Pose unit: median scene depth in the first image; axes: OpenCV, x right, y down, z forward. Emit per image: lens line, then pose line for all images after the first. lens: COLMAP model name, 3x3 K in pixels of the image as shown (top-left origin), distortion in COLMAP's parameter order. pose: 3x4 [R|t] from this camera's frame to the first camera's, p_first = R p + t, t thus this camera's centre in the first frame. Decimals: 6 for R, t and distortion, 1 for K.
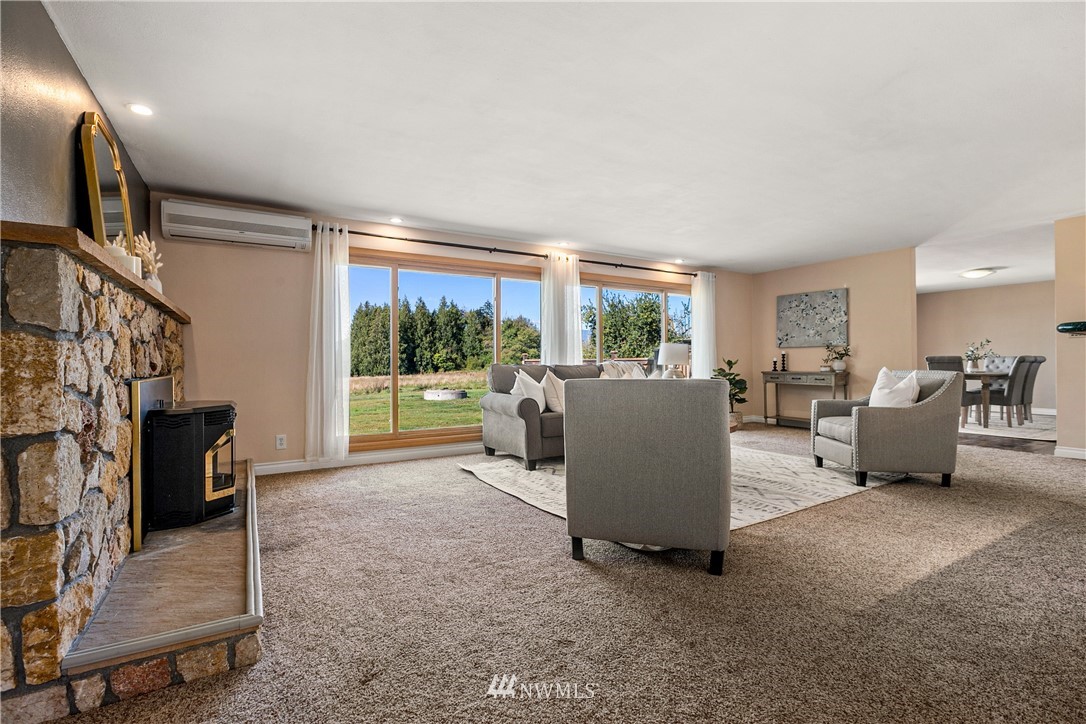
lens RADIAL K [[491.2, 0, 543.0], [0, 491.2, 362.0], [0, 0, 1]] dist [0.000123, 0.000350]
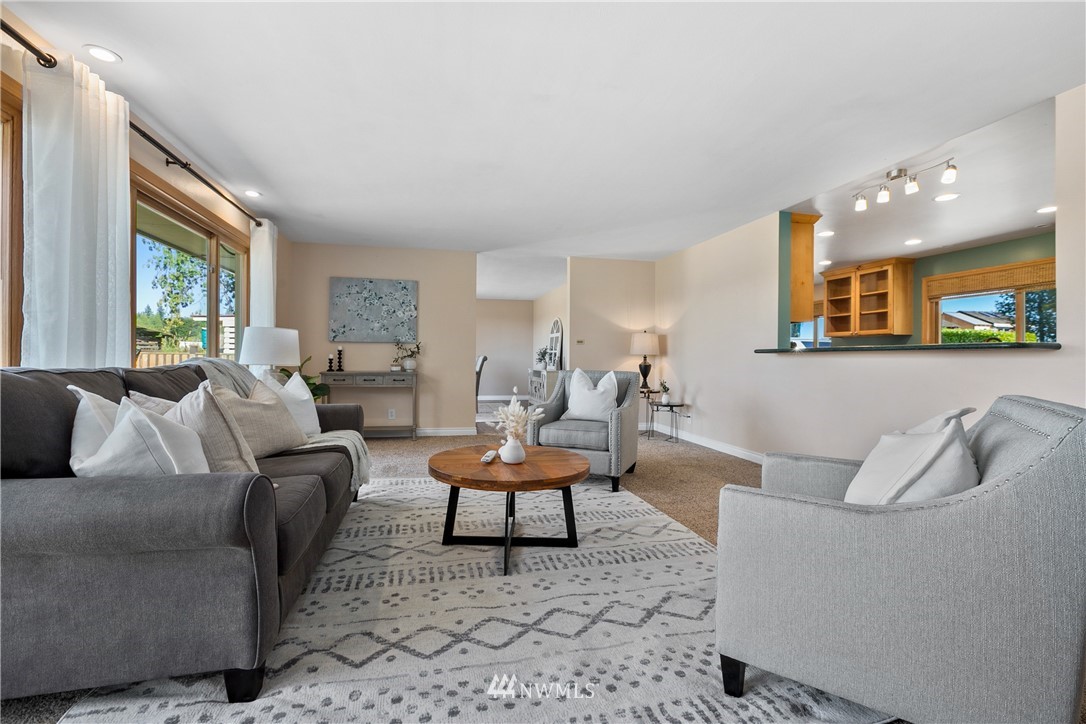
lens RADIAL K [[491.2, 0, 543.0], [0, 491.2, 362.0], [0, 0, 1]] dist [0.000123, 0.000350]
pose [[0.308434, -0.005705, 0.951229, -0.182890], [-0.011081, 0.999893, 0.009590, -0.008140], [-0.951181, -0.013499, 0.308337, 0.453271]]
